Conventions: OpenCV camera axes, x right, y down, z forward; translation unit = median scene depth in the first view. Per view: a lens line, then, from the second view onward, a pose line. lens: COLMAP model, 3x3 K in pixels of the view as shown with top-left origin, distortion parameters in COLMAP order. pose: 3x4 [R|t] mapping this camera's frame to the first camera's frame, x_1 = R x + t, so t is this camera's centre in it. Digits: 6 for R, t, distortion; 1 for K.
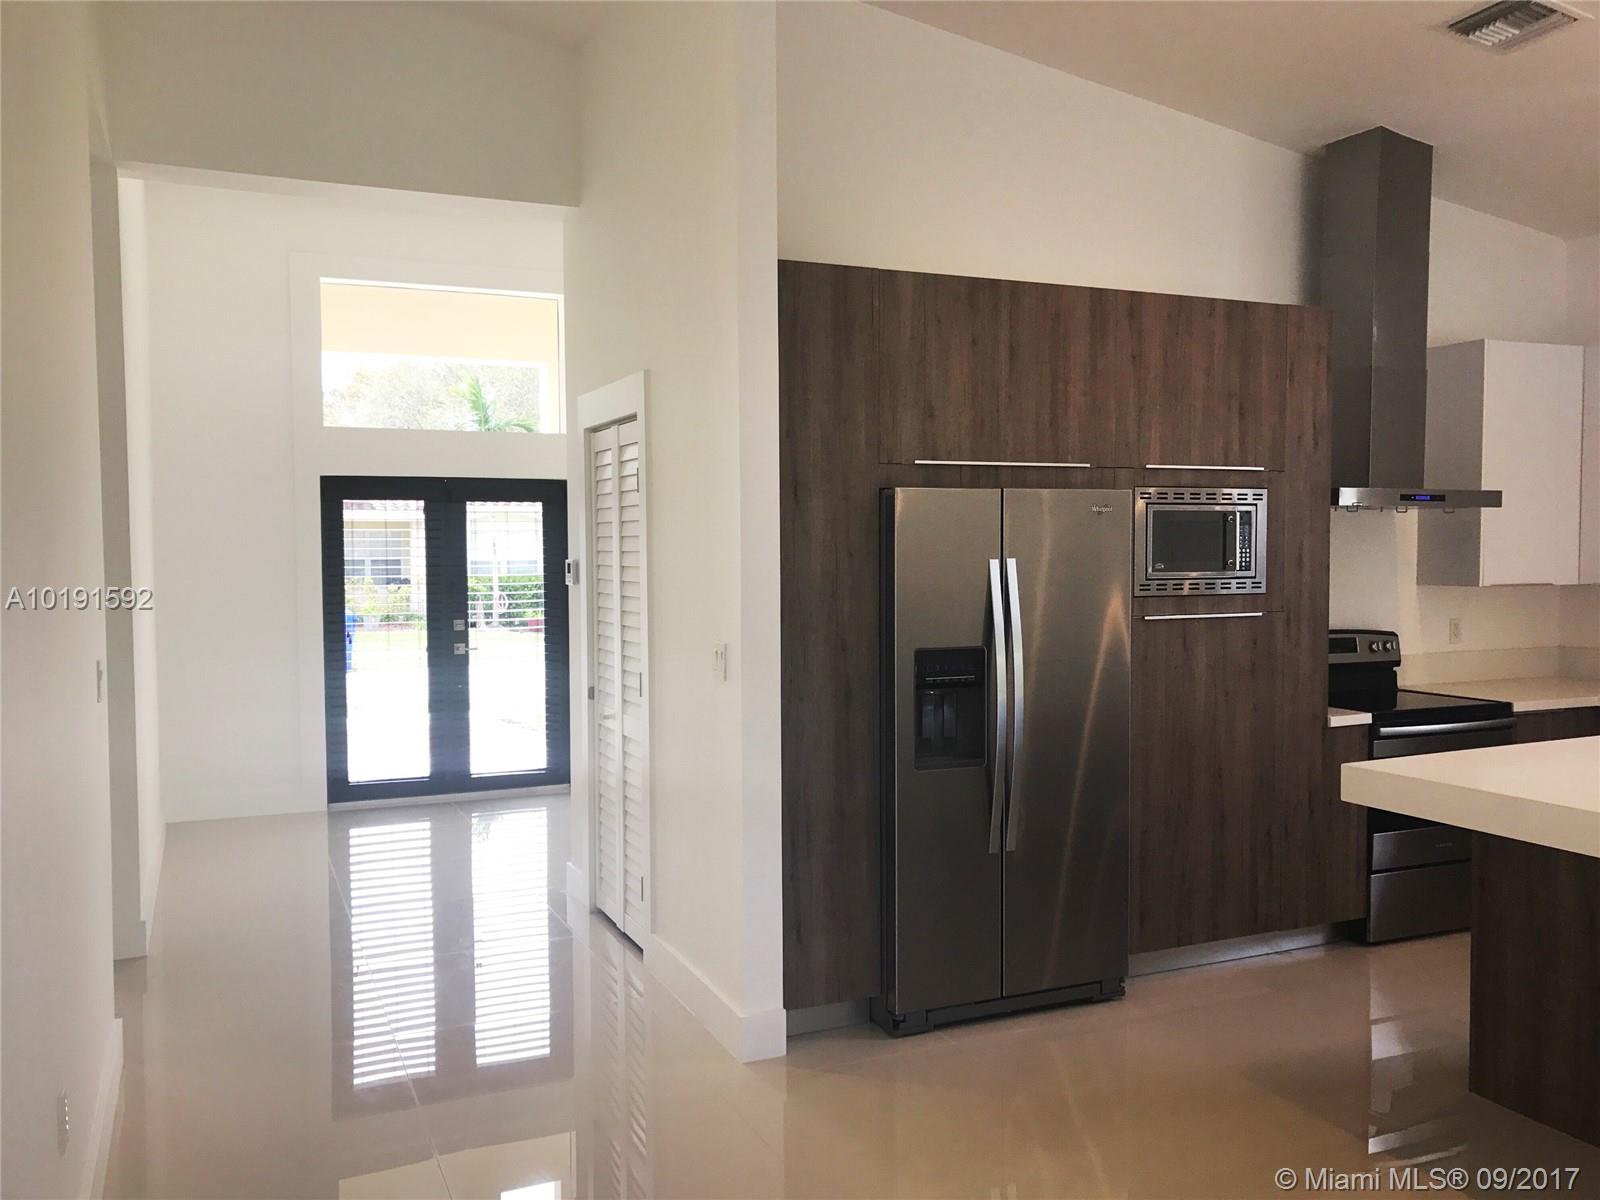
lens RADIAL K [[1305.1, 0, 795.3], [0, 1305.1, 591.7], [0, 0, 1]] dist [0.041624, -0.035433]
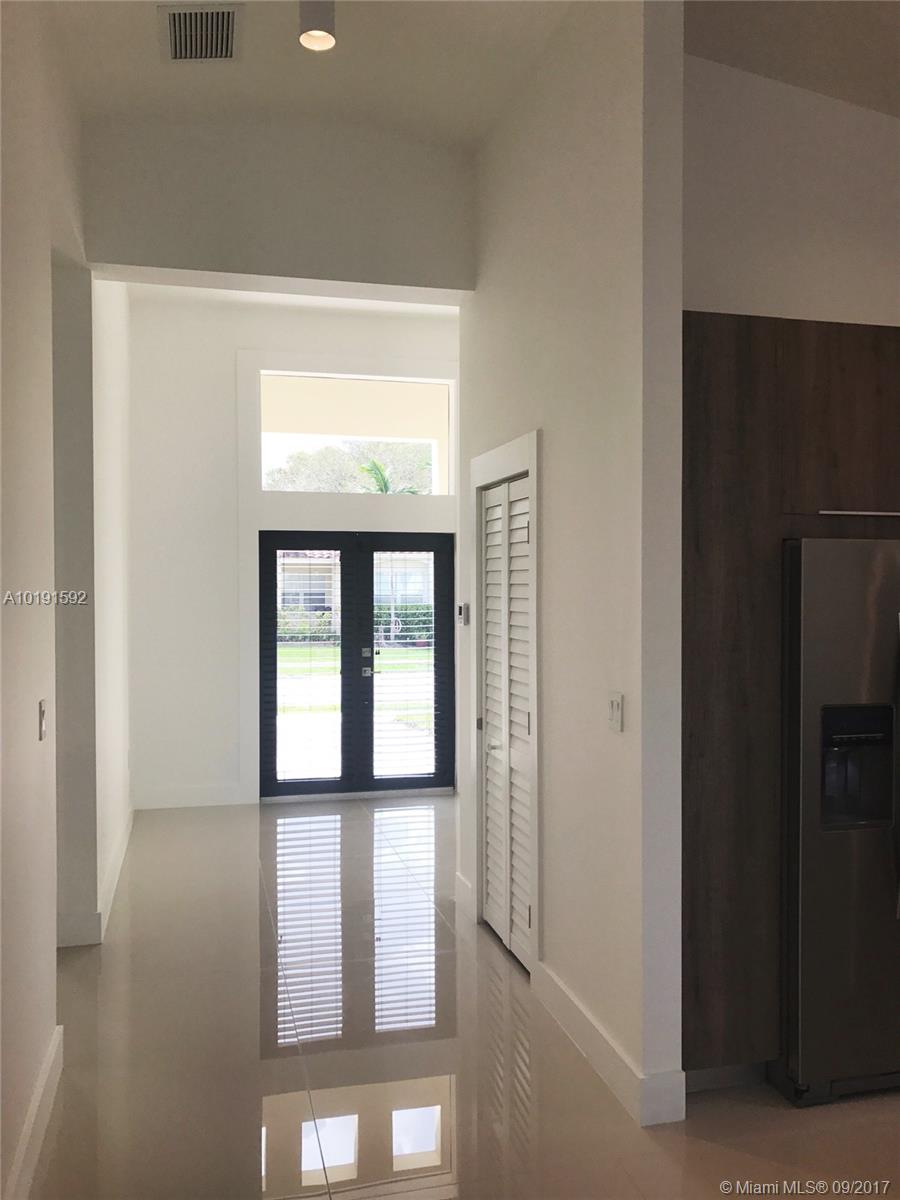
lens RADIAL K [[978.8, 0, 449.5], [0, 978.8, 592.9], [0, 0, 1]] dist [0.041624, -0.035433]
pose [[0.986089, 0.007227, -0.166064, -0.047235], [-0.011304, 0.999657, -0.023618, -0.015069], [0.165836, 0.025166, 0.985832, 0.183472]]
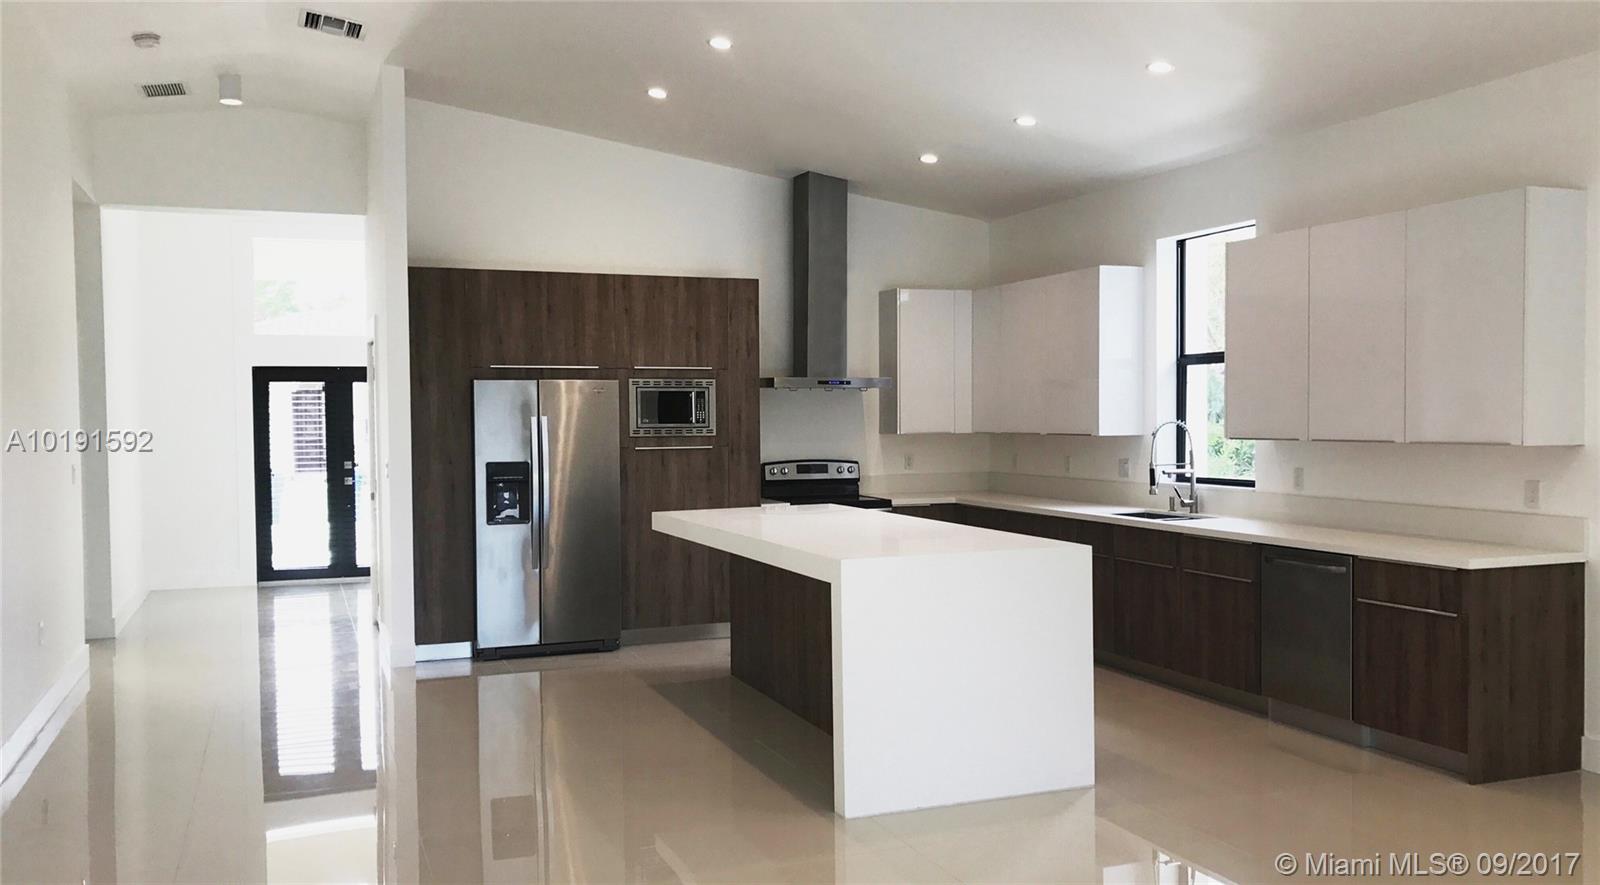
lens RADIAL K [[1289.1, 0, 795.9], [0, 1289.1, 451.1], [0, 0, 1]] dist [0.031806, -0.006881]
pose [[0.999147, -0.000803, -0.041291, 0.509553], [0.000489, 0.999971, -0.007613, 0.033899], [0.041296, 0.007586, 0.999118, -0.738640]]
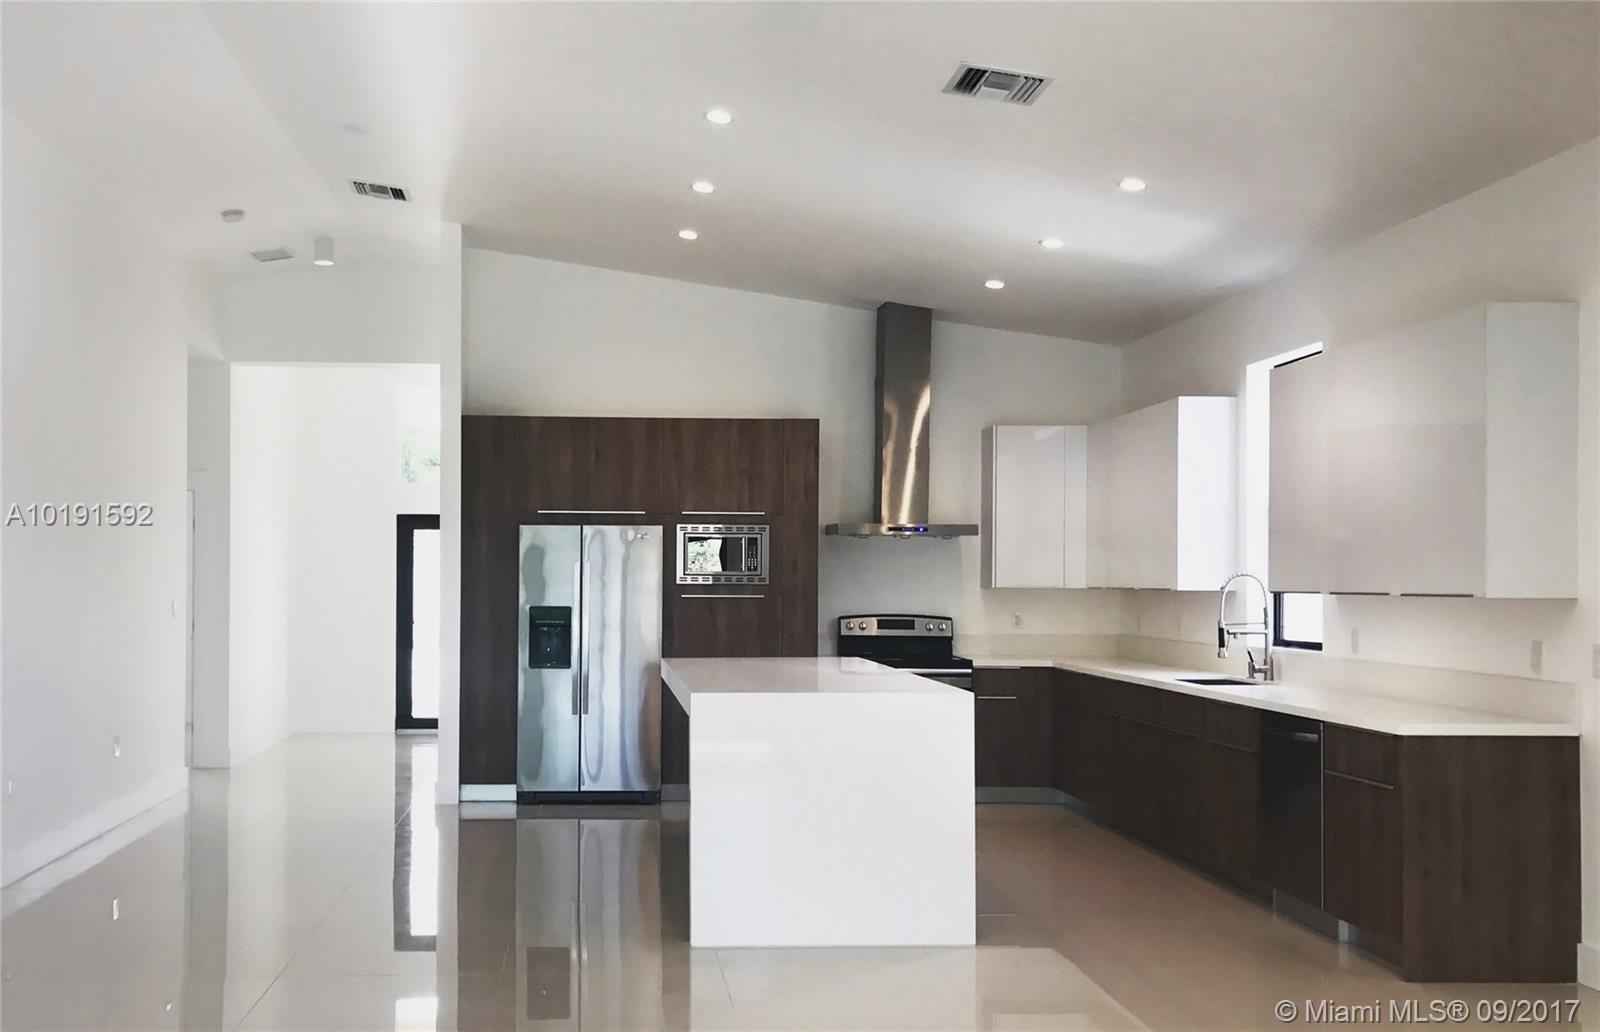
lens RADIAL K [[1572.7, 0, 671.0], [0, 1572.7, 576.6], [0, 0, 1]] dist [0.072196, 0.000000]
pose [[0.932366, 0.011094, -0.361346, 0.926327], [-0.024866, 0.999130, -0.033486, 0.058929], [0.360661, 0.040206, 0.931830, -0.921572]]
